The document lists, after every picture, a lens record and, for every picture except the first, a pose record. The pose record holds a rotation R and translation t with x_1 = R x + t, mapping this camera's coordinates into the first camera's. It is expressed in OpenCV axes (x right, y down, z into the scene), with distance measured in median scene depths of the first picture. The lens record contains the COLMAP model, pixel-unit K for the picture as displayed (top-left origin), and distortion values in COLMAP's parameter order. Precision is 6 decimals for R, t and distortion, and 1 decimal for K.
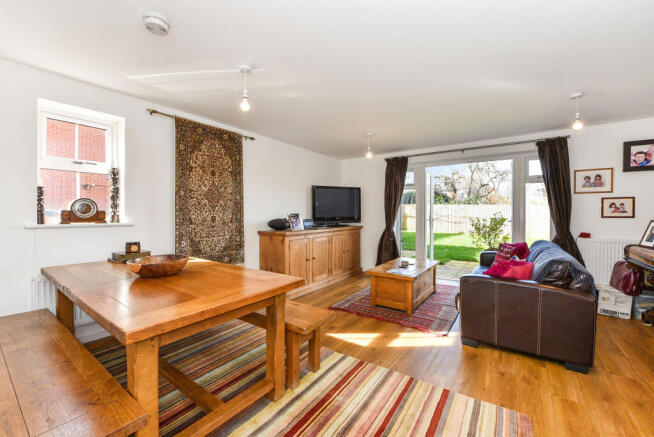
lens RADIAL K [[269.6, 0, 327.0], [0, 269.6, 218.5], [0, 0, 1]] dist [-0.015074, -0.000063]
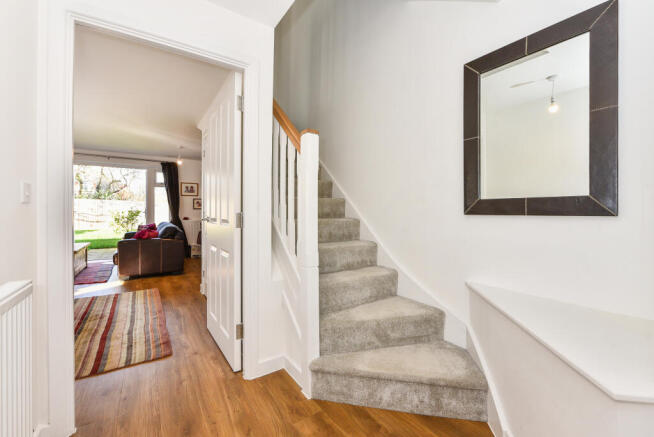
lens RADIAL K [[254.4, 0, 326.0], [0, 254.4, 212.2], [0, 0, 1]] dist [-0.030144, -0.000068]
pose [[0.326935, -0.000219, 0.945047, -0.351929], [0.010220, 0.999942, -0.003304, 0.033985], [-0.944992, 0.010739, 0.326918, -0.477063]]
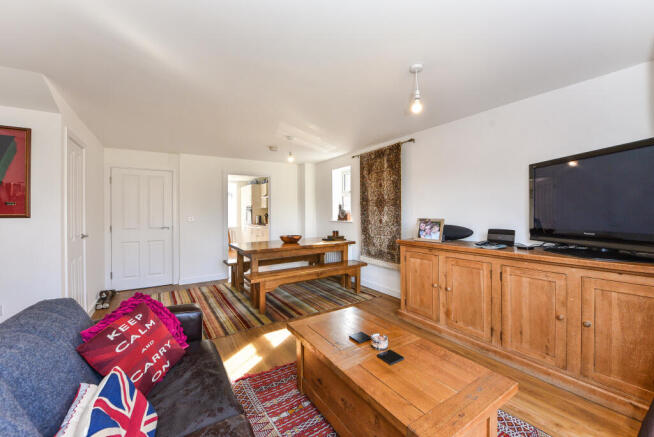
lens RADIAL K [[254.4, 0, 326.0], [0, 254.4, 212.2], [0, 0, 1]] dist [-0.030144, -0.000068]
pose [[-0.364259, -0.000254, -0.931297, 0.668556], [-0.014874, 0.999874, 0.005545, -0.037838], [0.931179, 0.015872, -0.364217, 1.028977]]
